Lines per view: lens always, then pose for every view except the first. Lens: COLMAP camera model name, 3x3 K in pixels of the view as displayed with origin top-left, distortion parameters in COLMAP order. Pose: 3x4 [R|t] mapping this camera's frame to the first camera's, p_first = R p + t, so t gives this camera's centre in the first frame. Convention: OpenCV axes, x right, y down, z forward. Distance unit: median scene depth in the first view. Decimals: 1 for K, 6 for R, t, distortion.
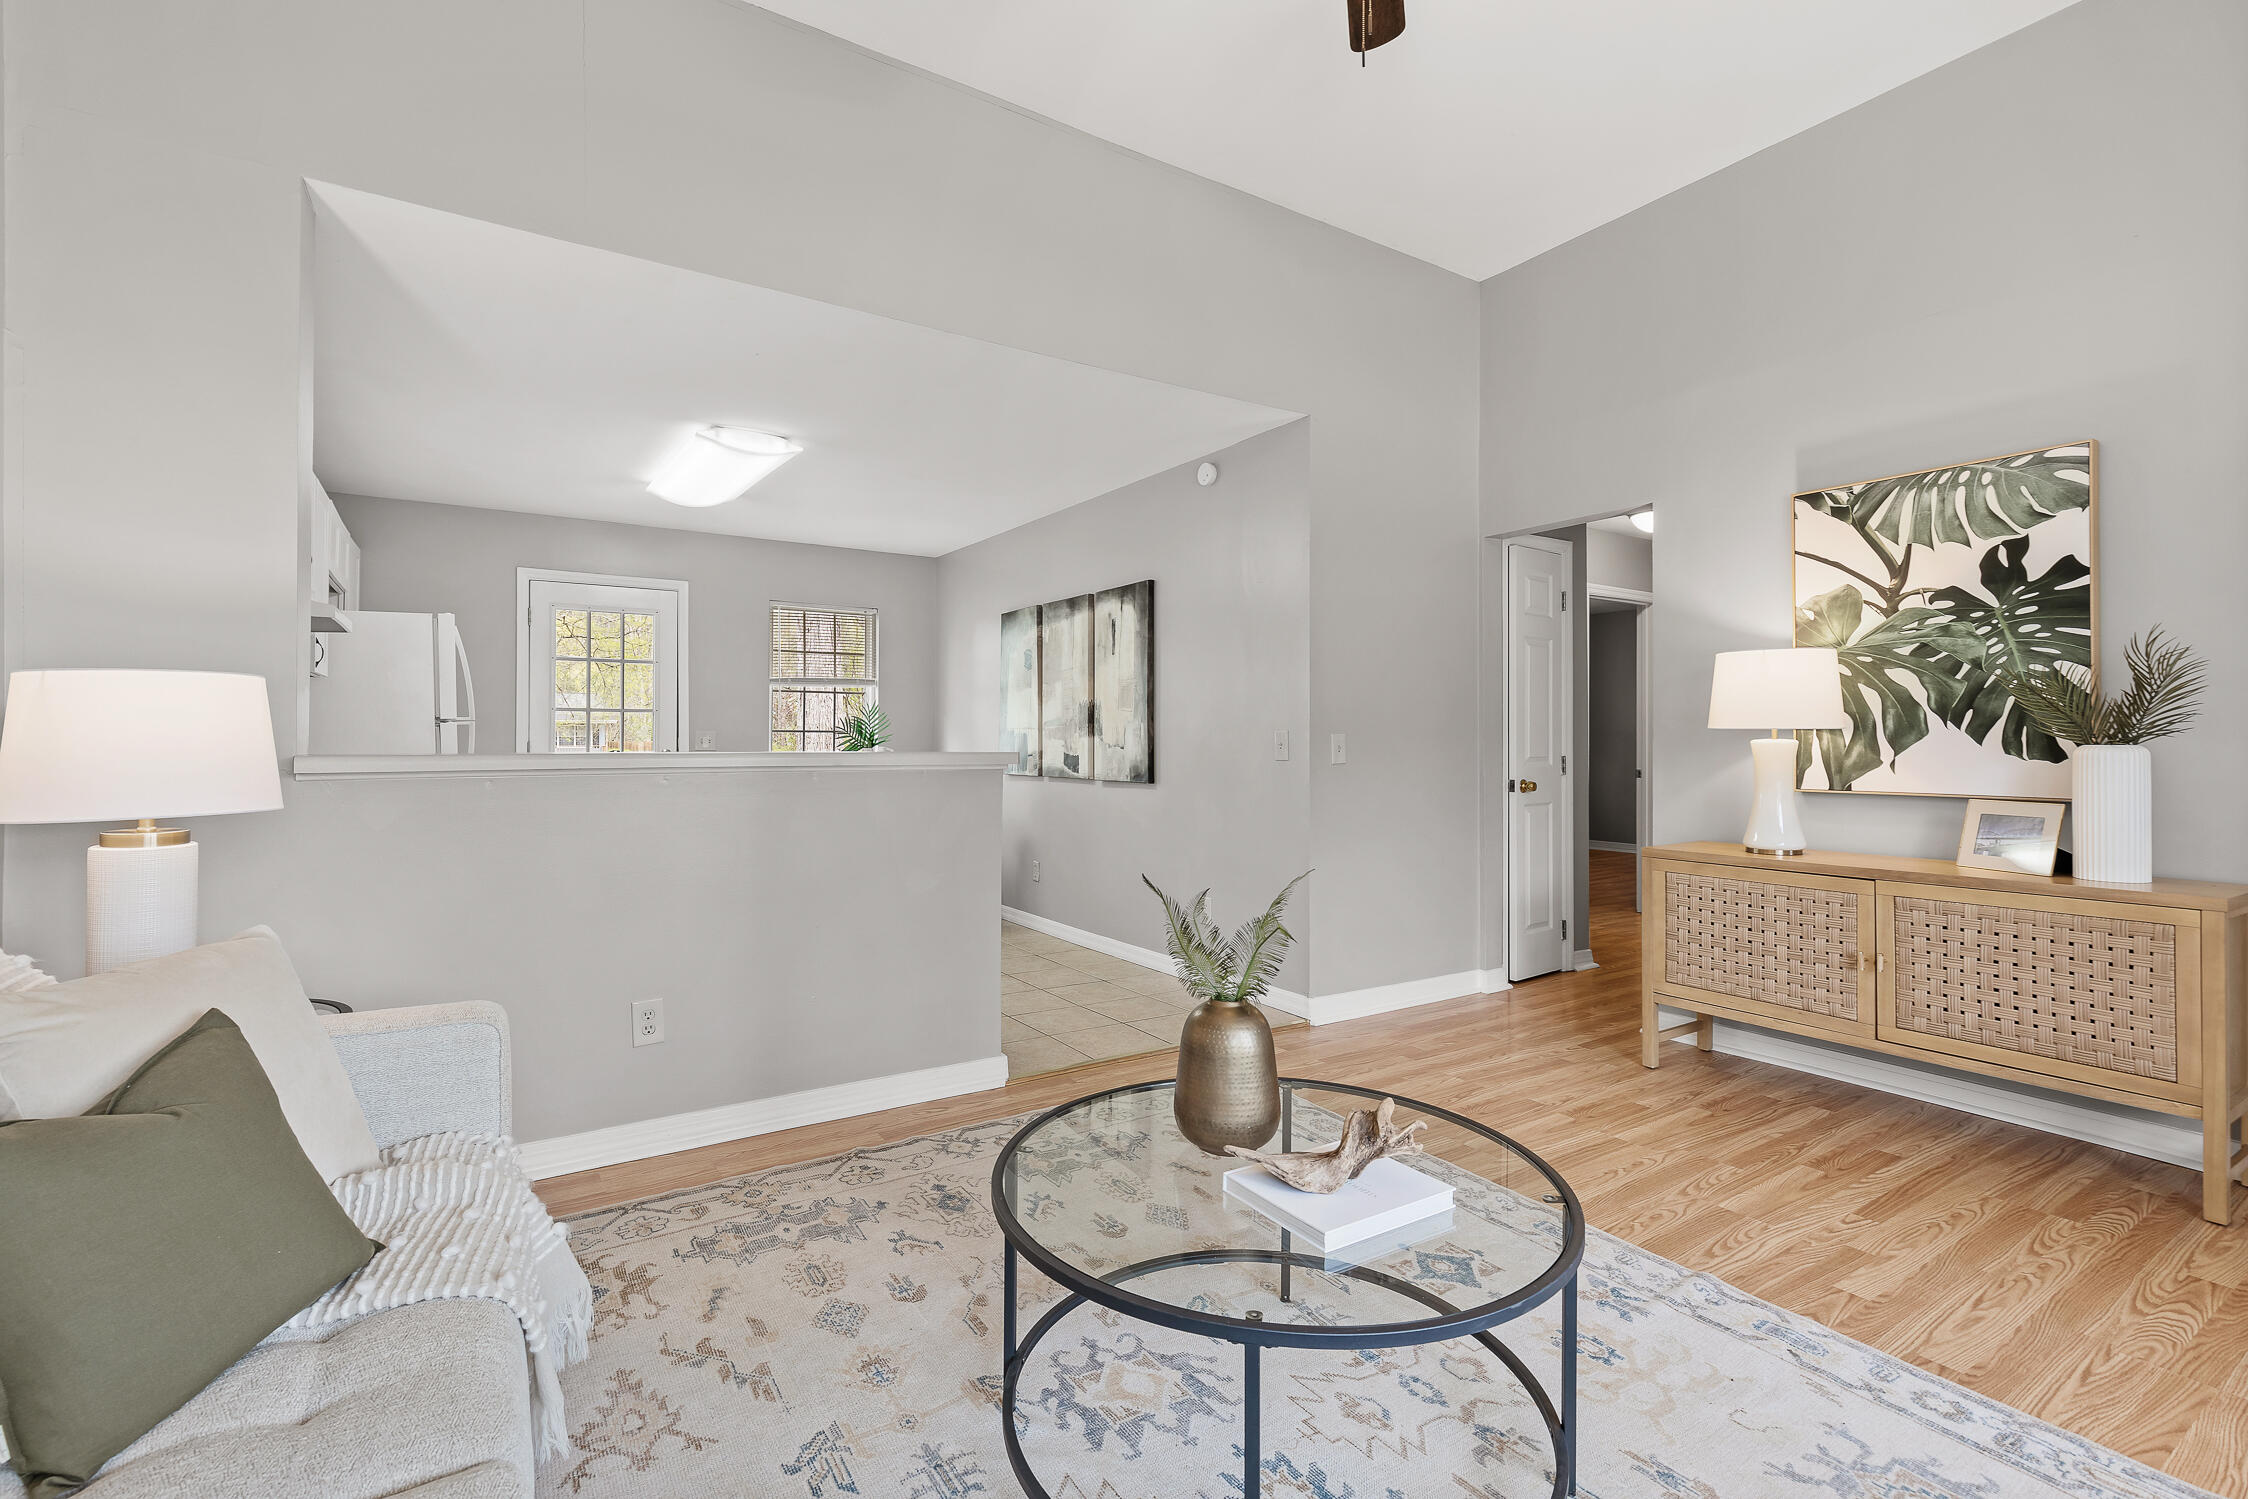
lens RADIAL K [[1009.3, 0, 1088.1], [0, 1009.3, 734.2], [0, 0, 1]] dist [0.002452, 0.000506]
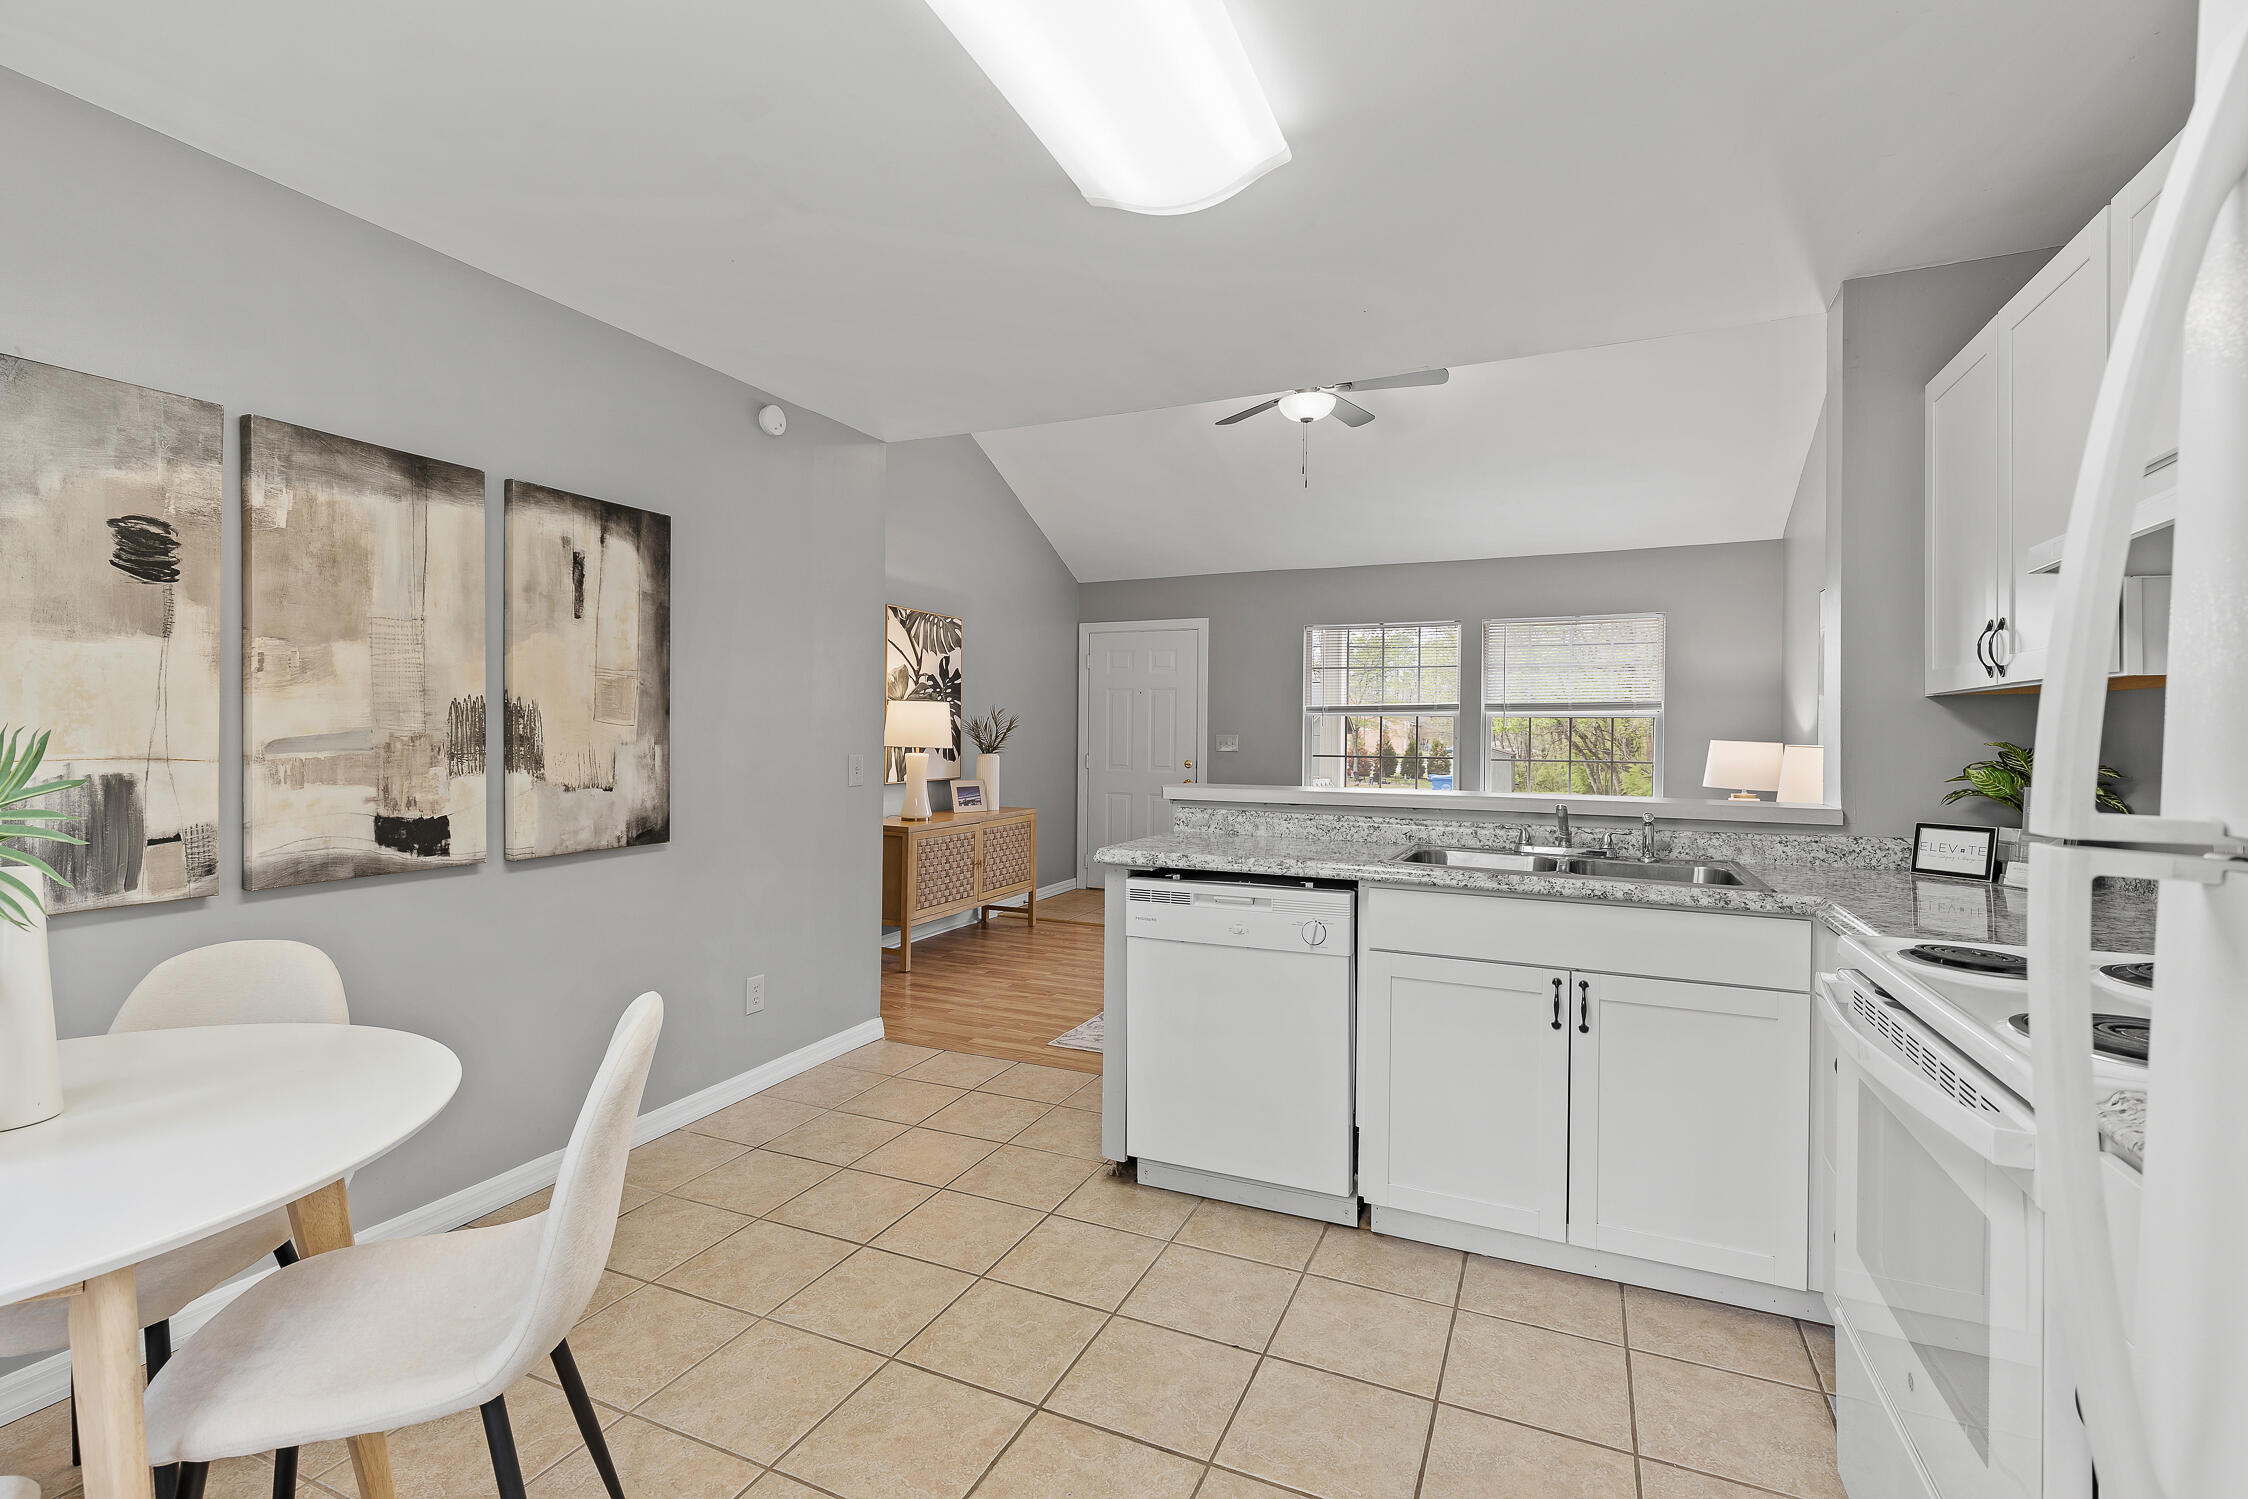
lens RADIAL K [[1027.5, 0, 1107.2], [0, 1027.5, 737.3], [0, 0, 1]] dist [0.000761, 0.000006]
pose [[-0.555097, -0.011424, 0.831707, -1.010856], [-0.013516, 0.999898, 0.004713, -0.036709], [-0.831676, -0.008626, -0.555194, 1.829734]]
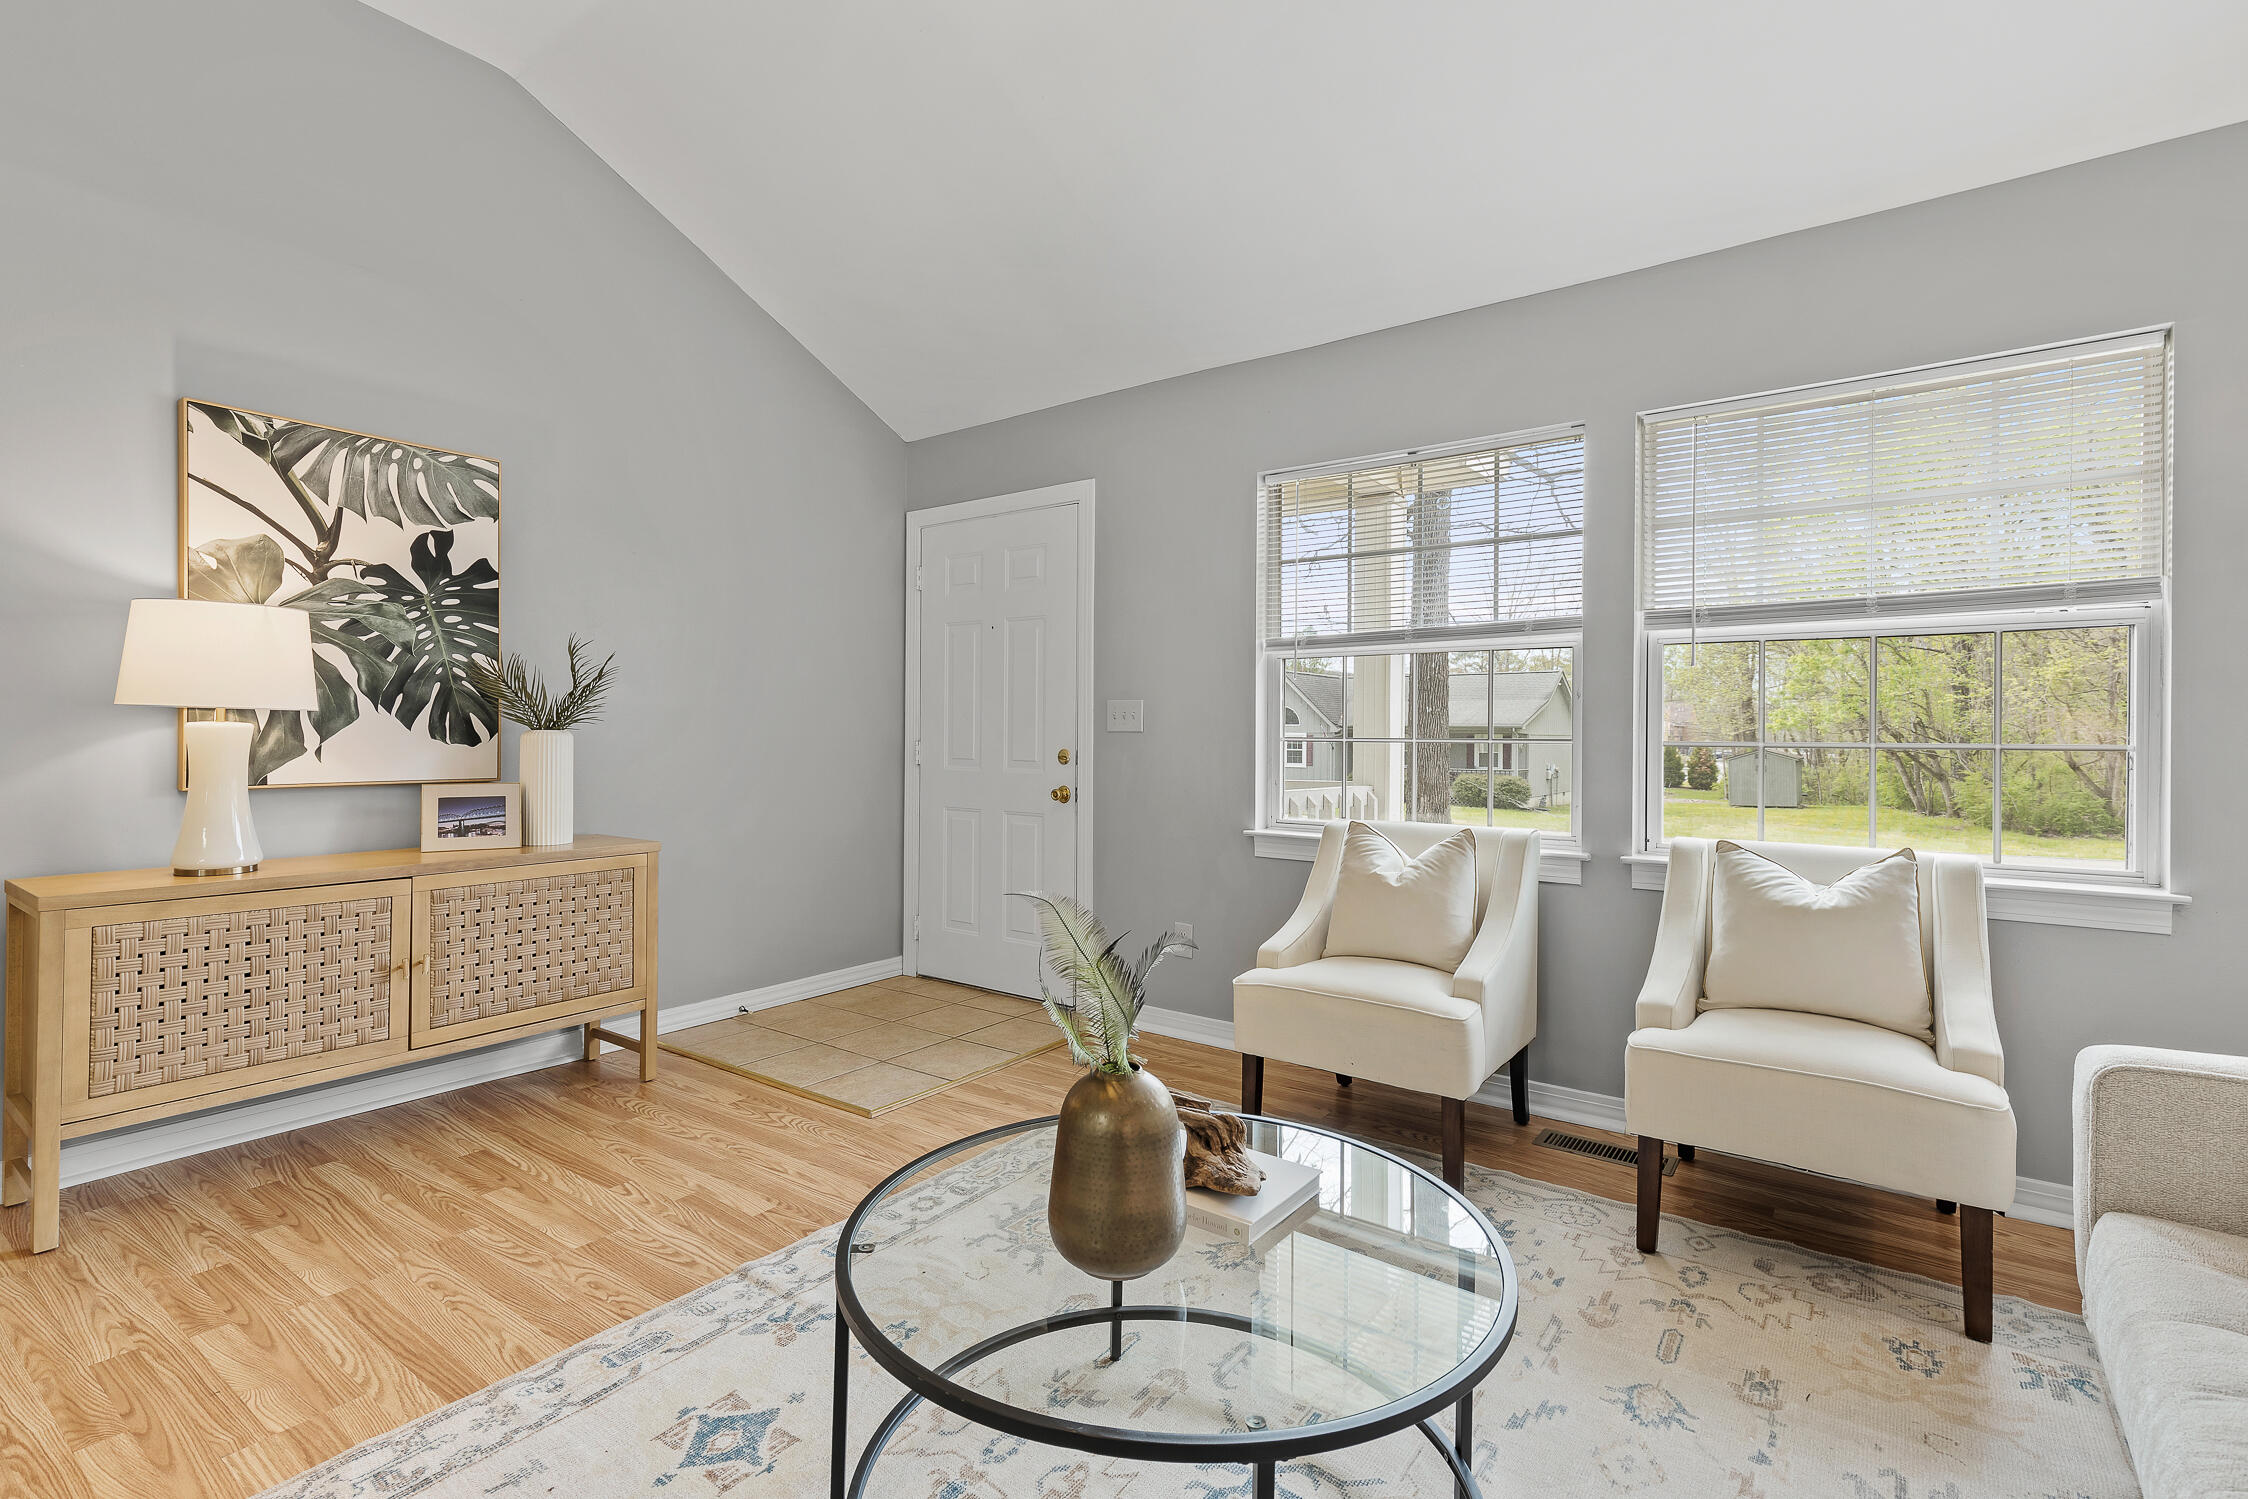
lens RADIAL K [[1035.6, 0, 1120.8], [0, 1035.6, 735.6], [0, 0, 1]] dist [0.004169, 0.000148]
pose [[-0.372293, -0.003953, 0.928107, -0.318160], [-0.010603, 0.999944, 0.000006, 0.008686], [-0.928055, -0.009839, -0.372313, 0.716022]]
